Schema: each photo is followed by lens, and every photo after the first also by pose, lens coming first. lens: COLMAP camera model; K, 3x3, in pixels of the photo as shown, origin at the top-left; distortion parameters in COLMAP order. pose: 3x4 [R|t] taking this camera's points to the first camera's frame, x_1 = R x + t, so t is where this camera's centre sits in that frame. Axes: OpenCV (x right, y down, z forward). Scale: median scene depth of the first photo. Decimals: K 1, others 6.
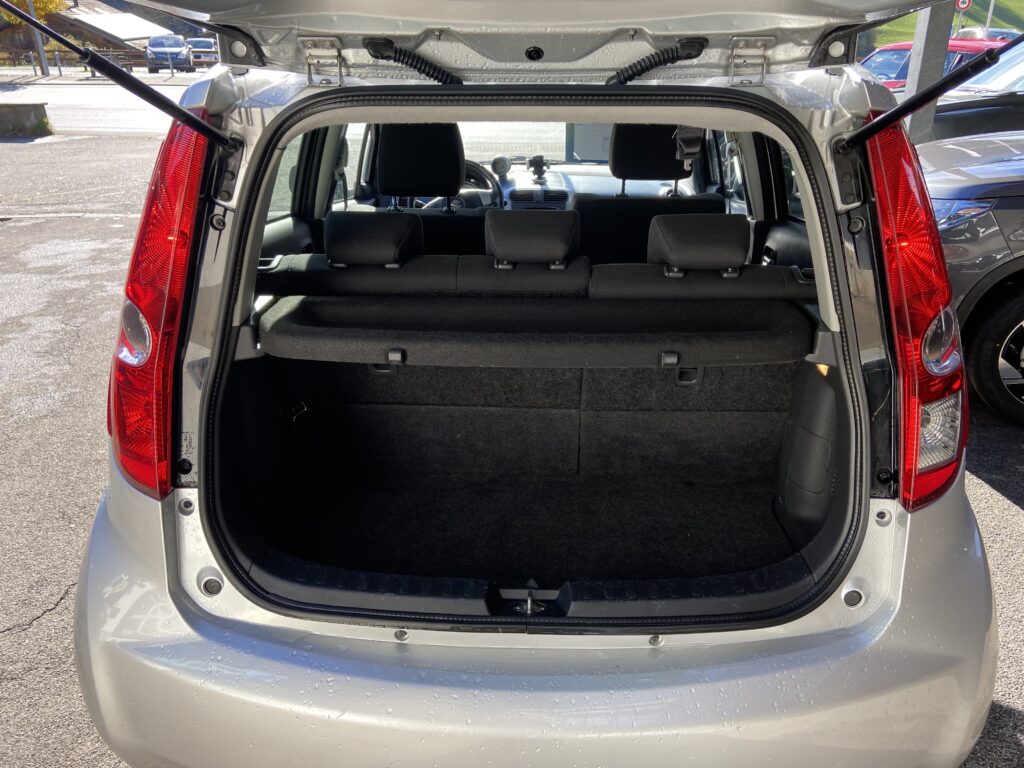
lens RADIAL K [[762.3, 0, 509.8], [0, 762.3, 388.0], [0, 0, 1]] dist [0.070841, -0.099794]
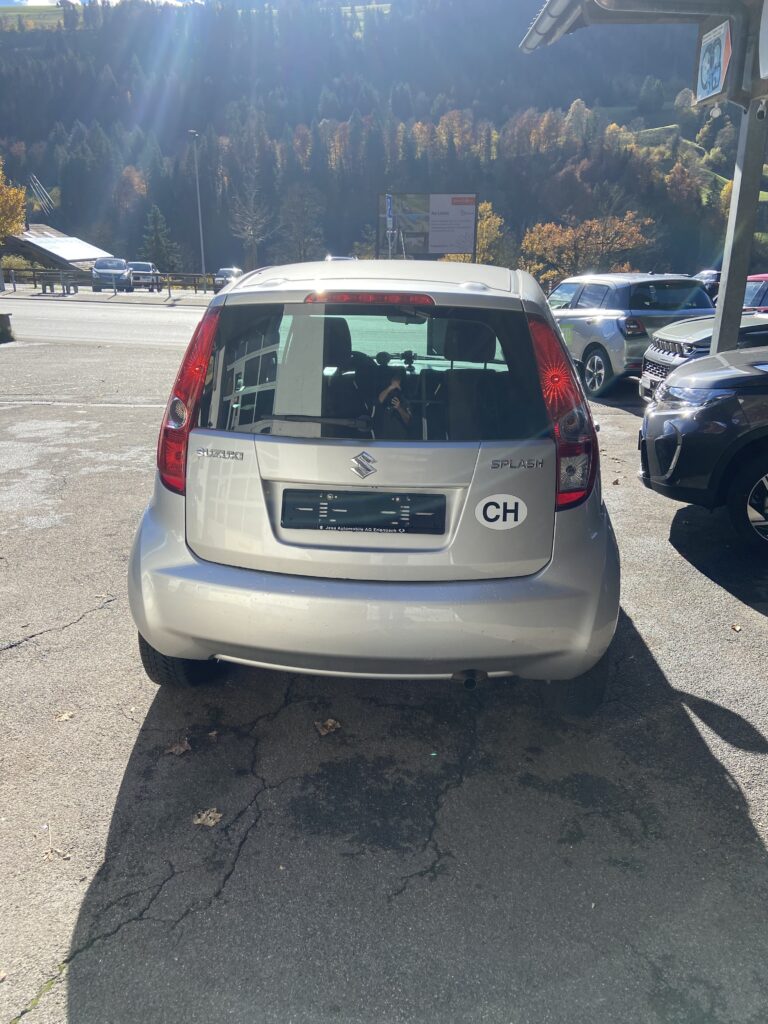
lens RADIAL K [[762.3, 0, 388.4], [0, 762.3, 517.7], [0, 0, 1]] dist [0.070841, -0.099794]
pose [[0.998693, 0.031315, -0.040383, 0.028453], [-0.035546, 0.993439, -0.108700, 0.071867], [0.036714, 0.109994, 0.993254, -0.171705]]
